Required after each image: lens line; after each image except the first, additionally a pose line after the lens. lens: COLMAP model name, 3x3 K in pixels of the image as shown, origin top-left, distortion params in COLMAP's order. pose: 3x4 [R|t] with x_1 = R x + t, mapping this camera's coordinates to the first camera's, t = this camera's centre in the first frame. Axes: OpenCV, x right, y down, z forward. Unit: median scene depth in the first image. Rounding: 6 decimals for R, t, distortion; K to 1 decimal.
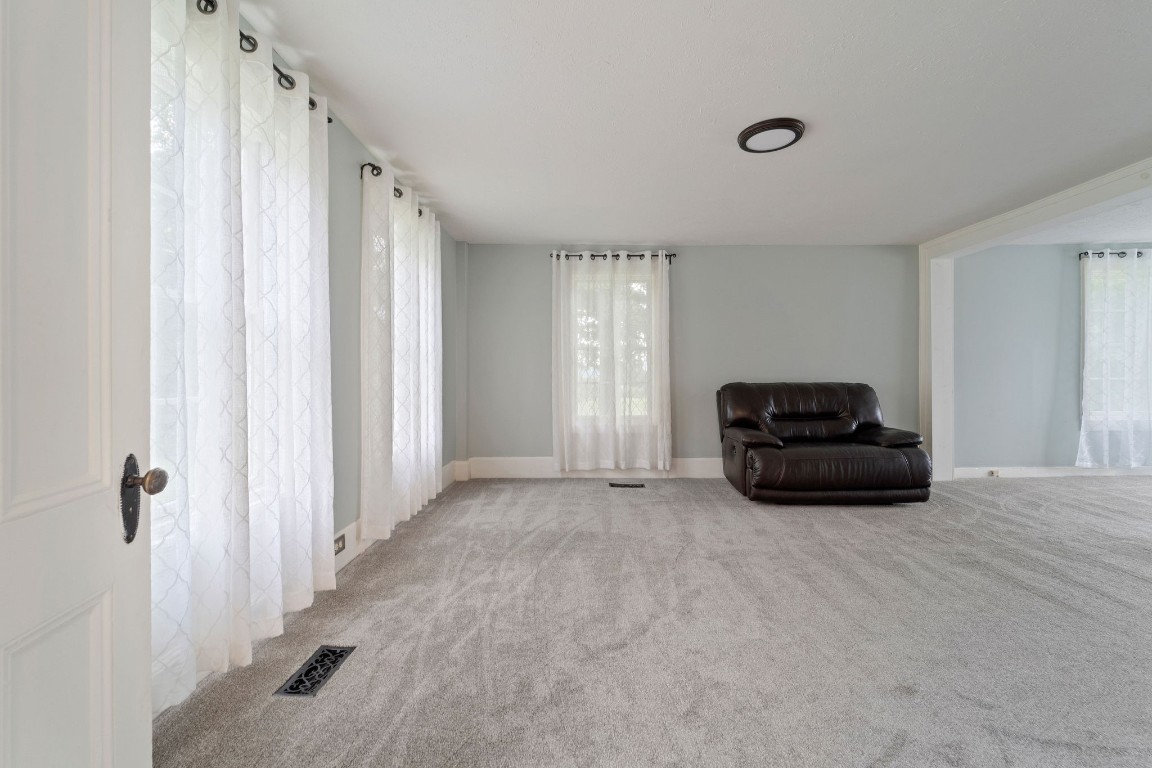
lens RADIAL K [[467.2, 0, 572.8], [0, 467.2, 381.4], [0, 0, 1]] dist [0.000317, -0.000167]
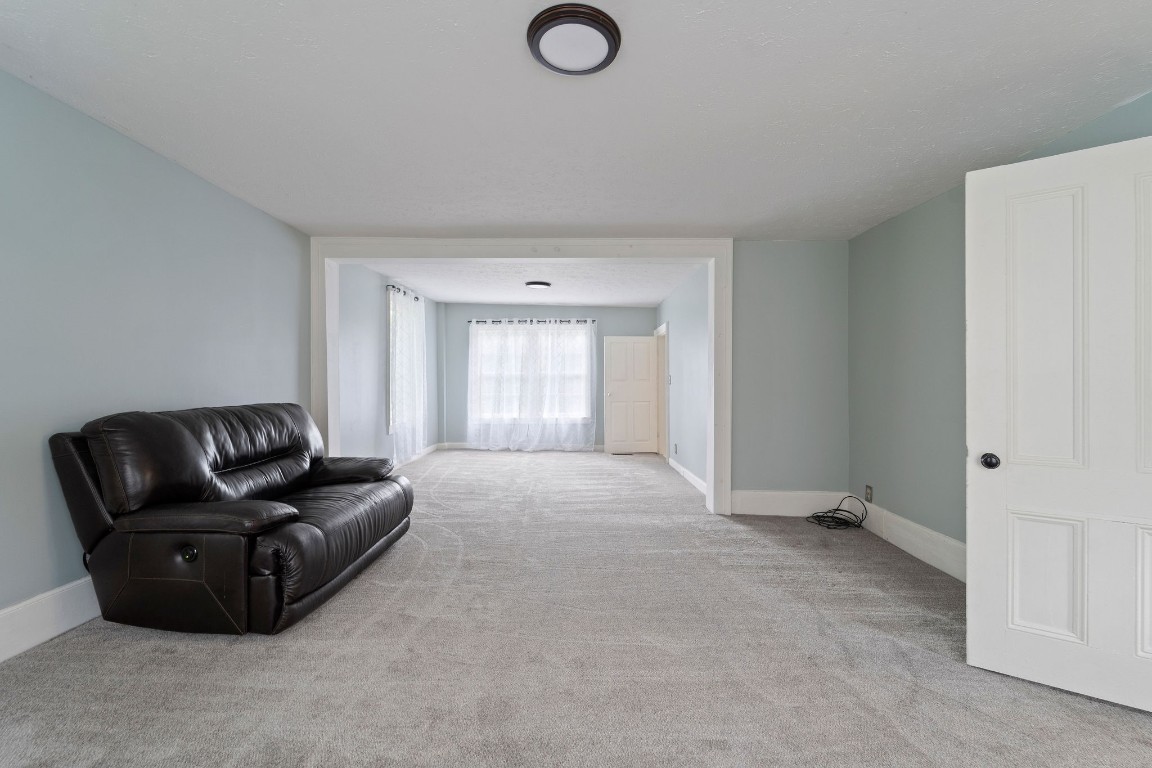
lens RADIAL K [[488.3, 0, 568.9], [0, 488.3, 389.6], [0, 0, 1]] dist [-0.000457, -0.000098]
pose [[0.001885, -0.017563, 0.999844, -0.147505], [0.010642, 0.999789, 0.017542, -0.026048], [-0.999942, 0.010607, 0.002071, 0.551097]]
